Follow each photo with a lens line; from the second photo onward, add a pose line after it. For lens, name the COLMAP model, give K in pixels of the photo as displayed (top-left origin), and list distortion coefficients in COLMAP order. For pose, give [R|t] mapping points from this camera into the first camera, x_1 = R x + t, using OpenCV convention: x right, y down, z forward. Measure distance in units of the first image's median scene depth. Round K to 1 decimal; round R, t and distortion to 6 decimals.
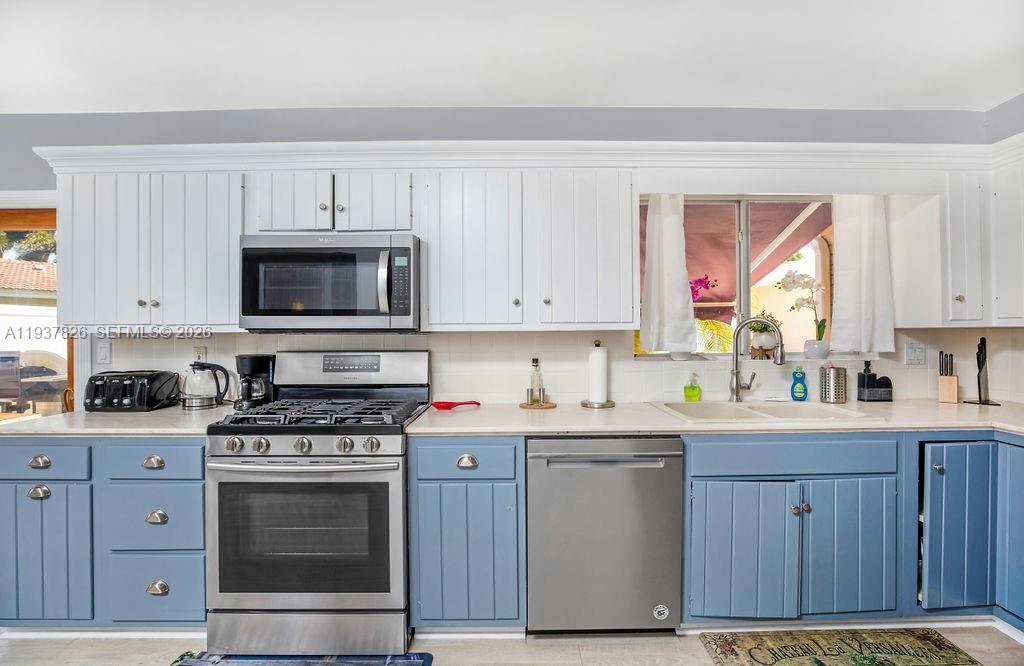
lens RADIAL K [[457.1, 0, 512.0], [0, 457.1, 333.0], [0, 0, 1]] dist [-0.029002, 0.000521]
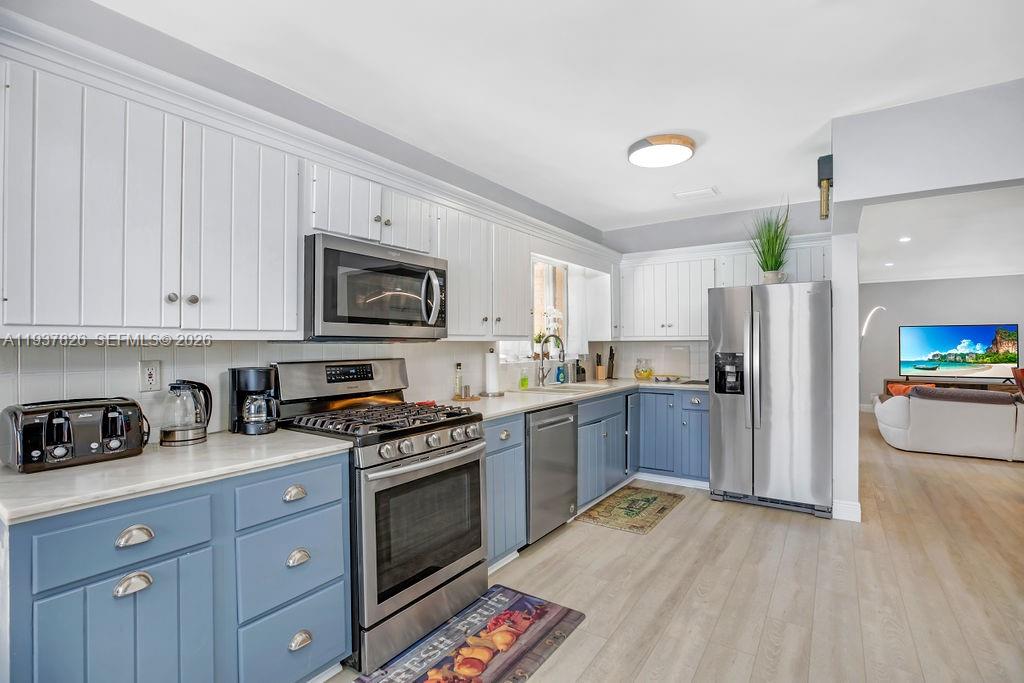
lens RADIAL K [[480.0, 0, 512.0], [0, 480.0, 341.5], [0, 0, 1]] dist [-0.036890, 0.000163]
pose [[0.571109, 0.007728, 0.820838, -1.118330], [-0.000698, 0.999960, -0.008929, 0.009175], [-0.820874, 0.004526, 0.571092, 0.133190]]
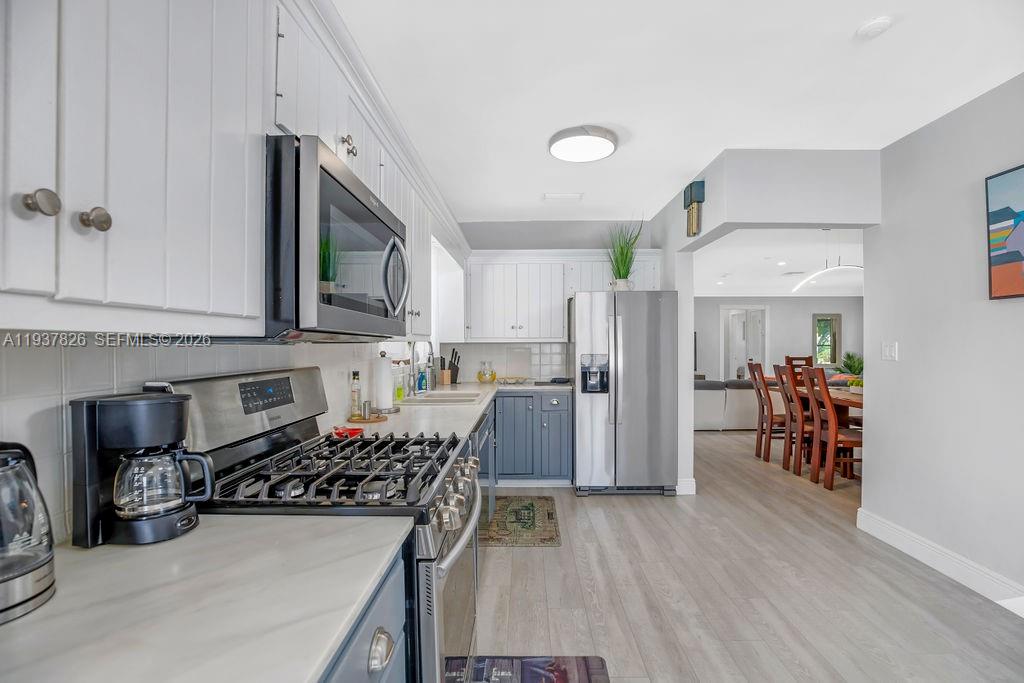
lens RADIAL K [[472.1, 0, 516.7], [0, 472.1, 350.0], [0, 0, 1]] dist [-0.041337, -0.000009]
pose [[0.024002, -0.003968, 0.999704, -1.048602], [0.003936, 0.999985, 0.003874, 0.011182], [-0.999704, 0.003842, 0.024017, 0.743199]]
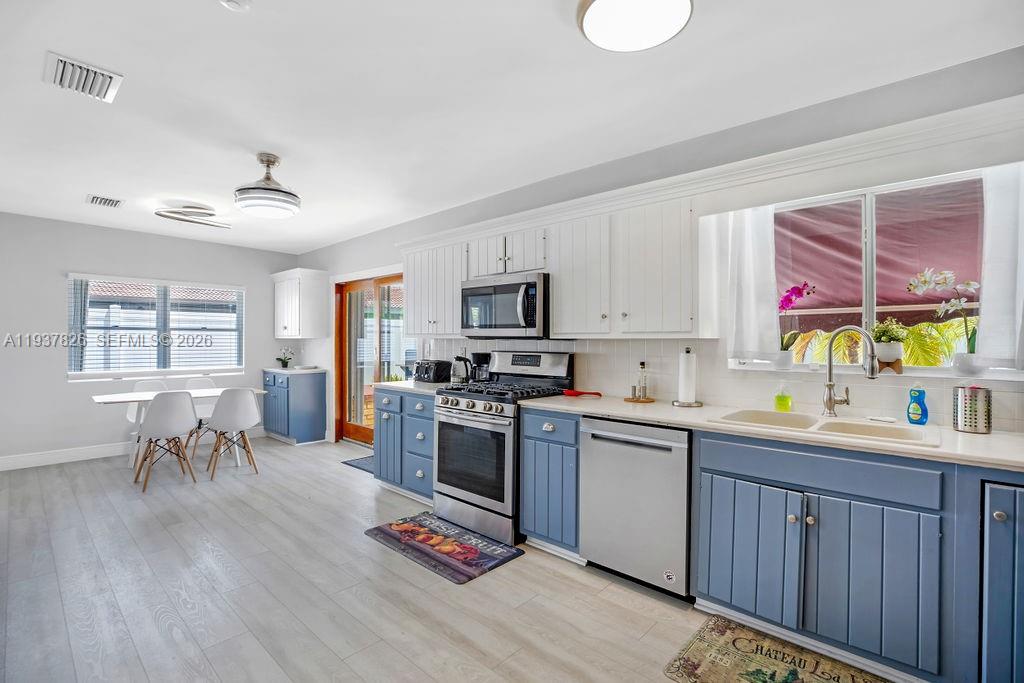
lens RADIAL K [[469.1, 0, 512.0], [0, 469.1, 341.5], [0, 0, 1]] dist [-0.036802, 0.000107]
pose [[0.729465, 0.011195, -0.683927, 0.716975], [-0.008660, 0.999937, 0.007132, -0.004013], [0.683964, 0.000720, 0.729516, -0.149481]]
